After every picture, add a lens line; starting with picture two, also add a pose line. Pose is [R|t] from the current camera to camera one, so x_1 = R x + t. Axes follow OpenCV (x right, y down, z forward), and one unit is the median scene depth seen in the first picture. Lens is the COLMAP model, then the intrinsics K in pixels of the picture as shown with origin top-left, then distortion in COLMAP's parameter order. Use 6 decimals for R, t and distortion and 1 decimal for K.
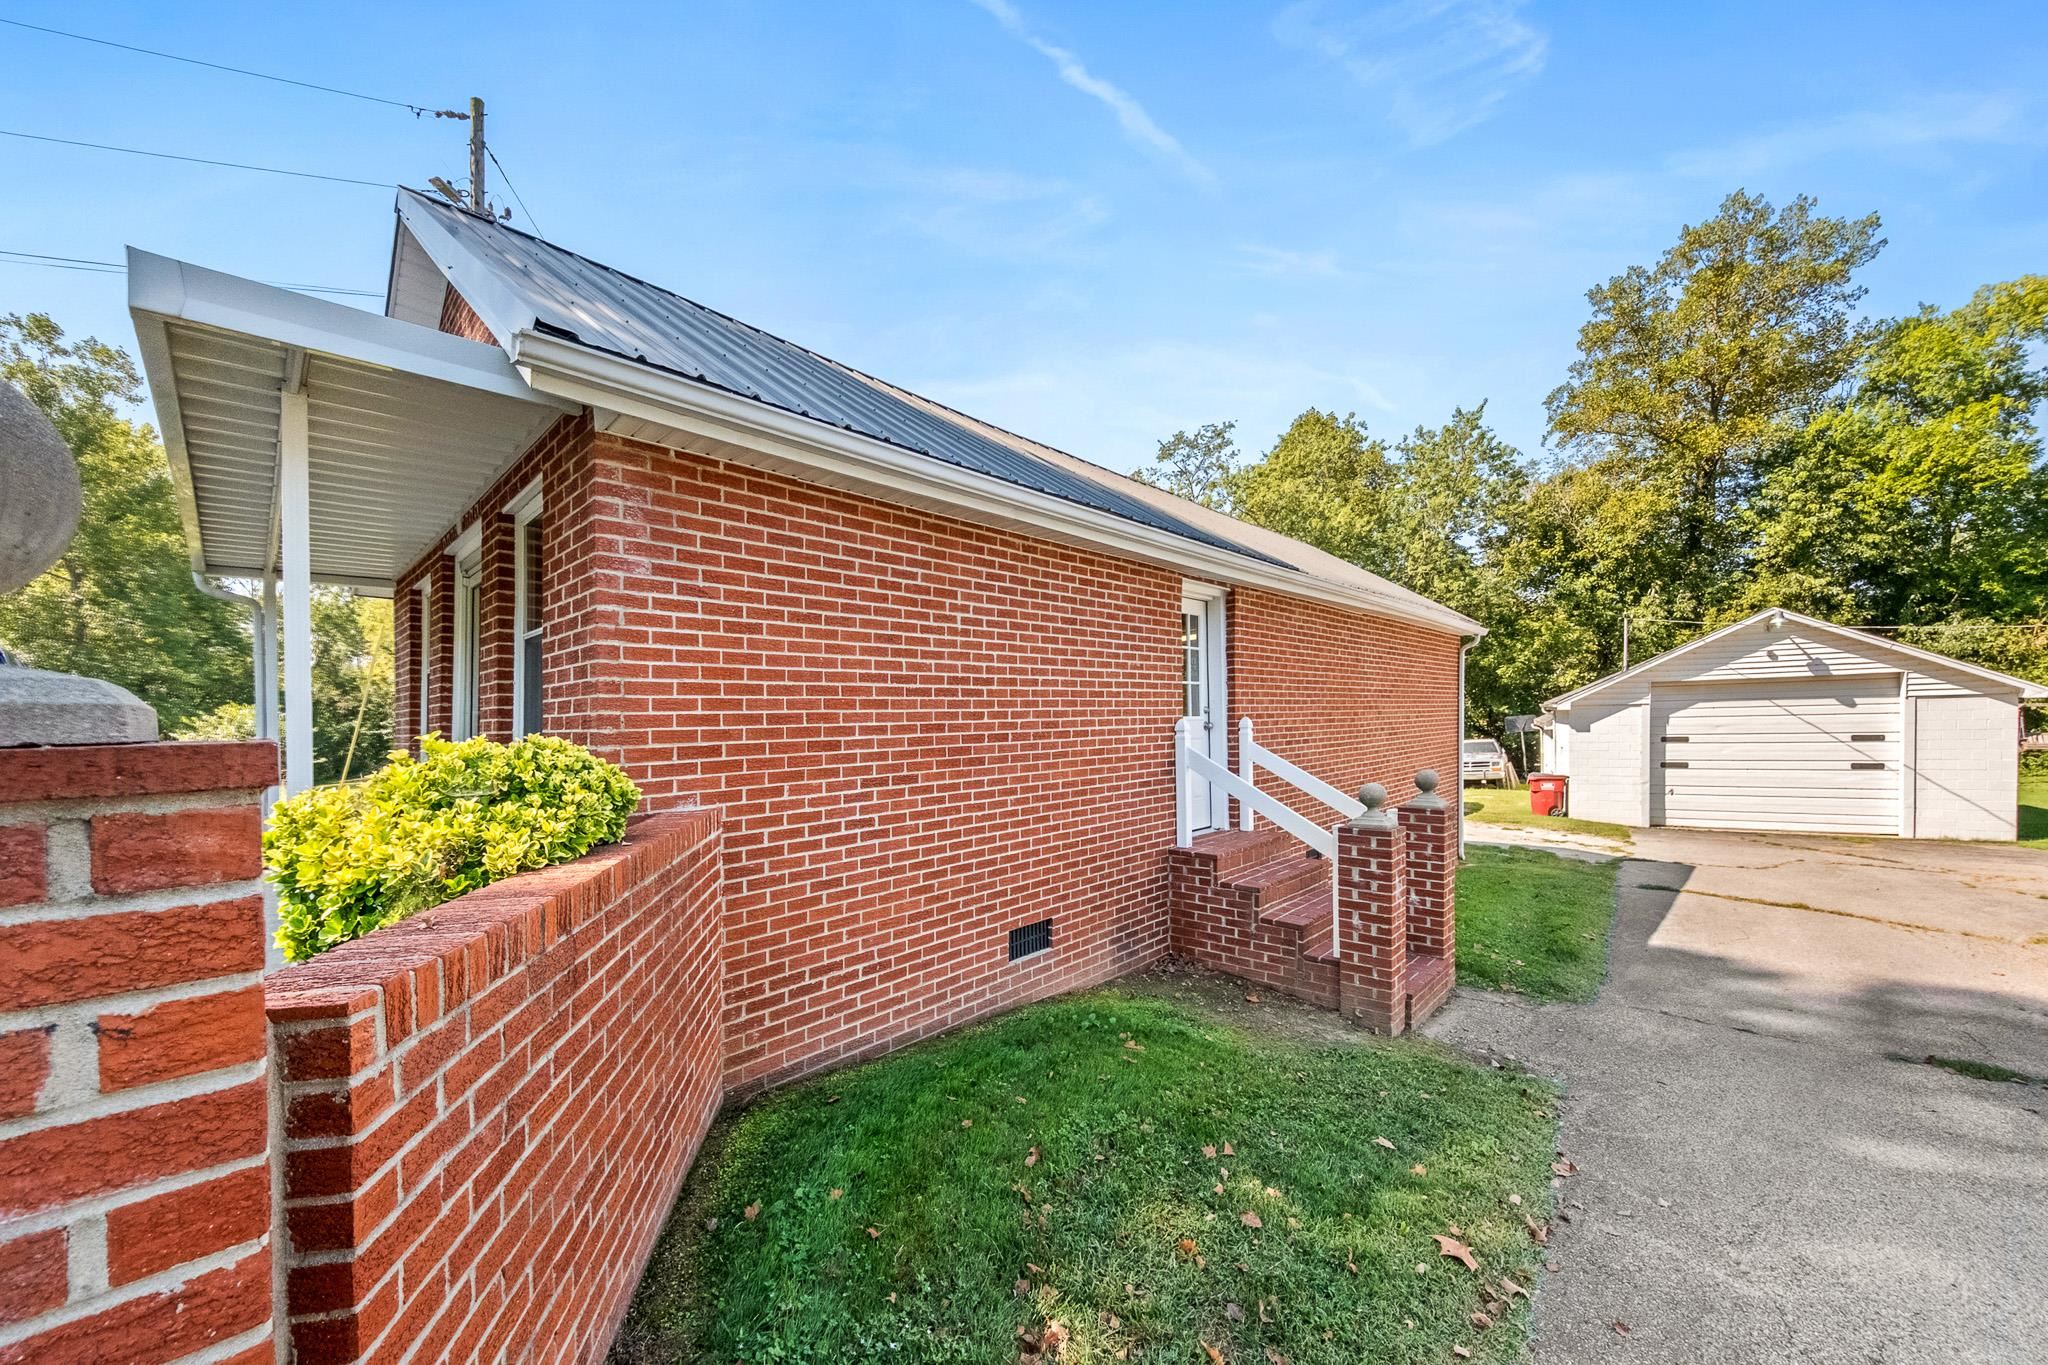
lens RADIAL K [[712.6, 0, 929.3], [0, 712.6, 720.9], [0, 0, 1]] dist [-0.011660, 0.000308]
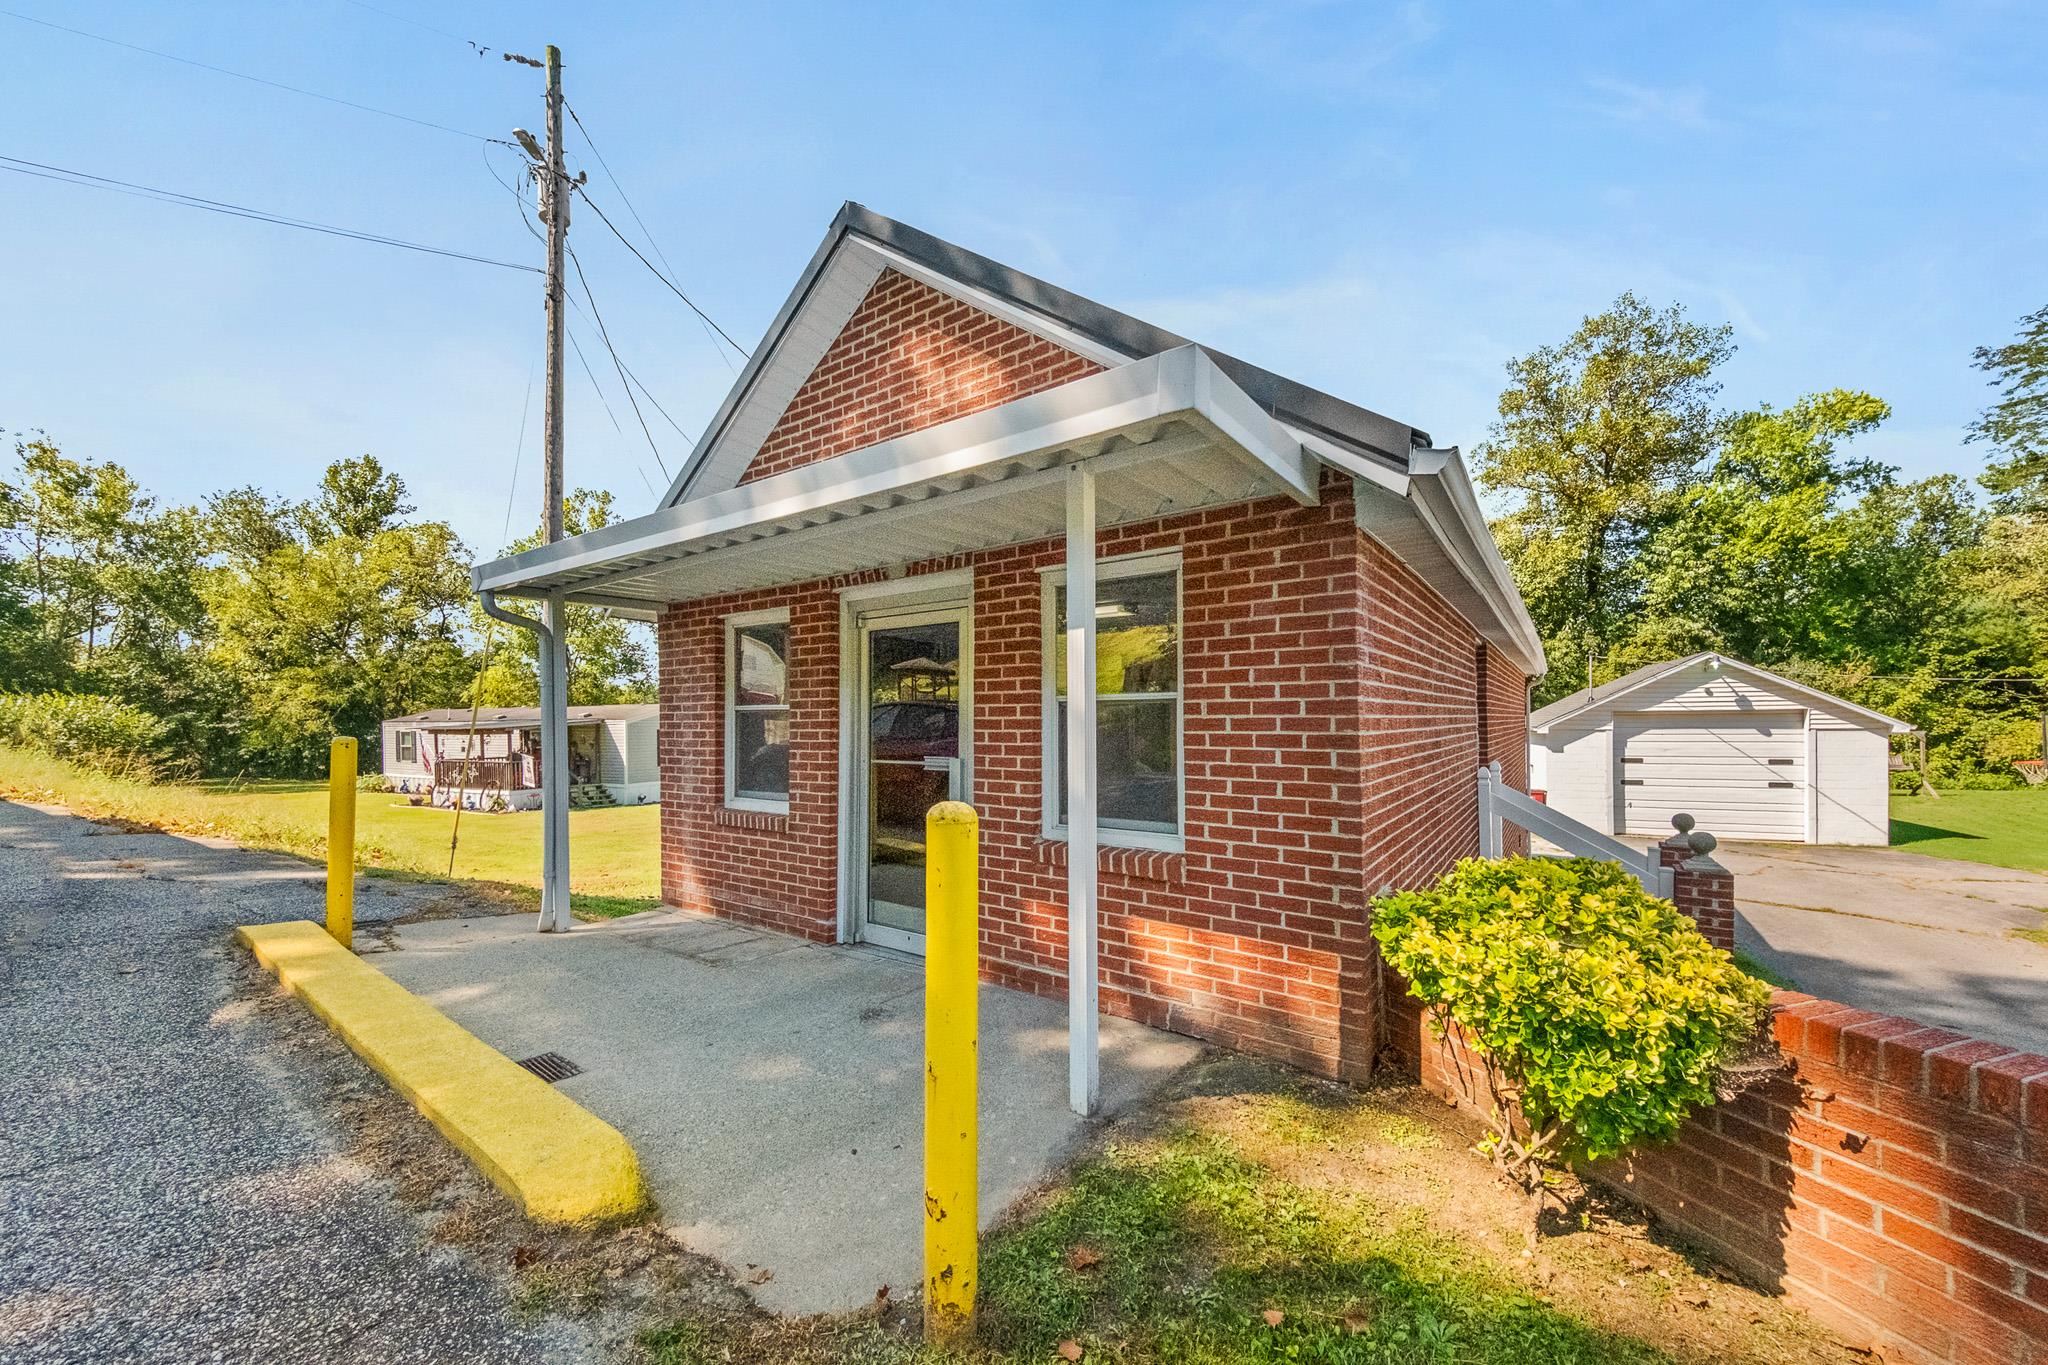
lens RADIAL K [[712.6, 0, 962.9], [0, 712.6, 717.2], [0, 0, 1]] dist [-0.011660, 0.000308]
pose [[0.985999, 0.015041, 0.166071, -0.171167], [-0.014400, 0.999884, -0.005061, -0.016999], [-0.166128, 0.002599, 0.986101, 0.015512]]
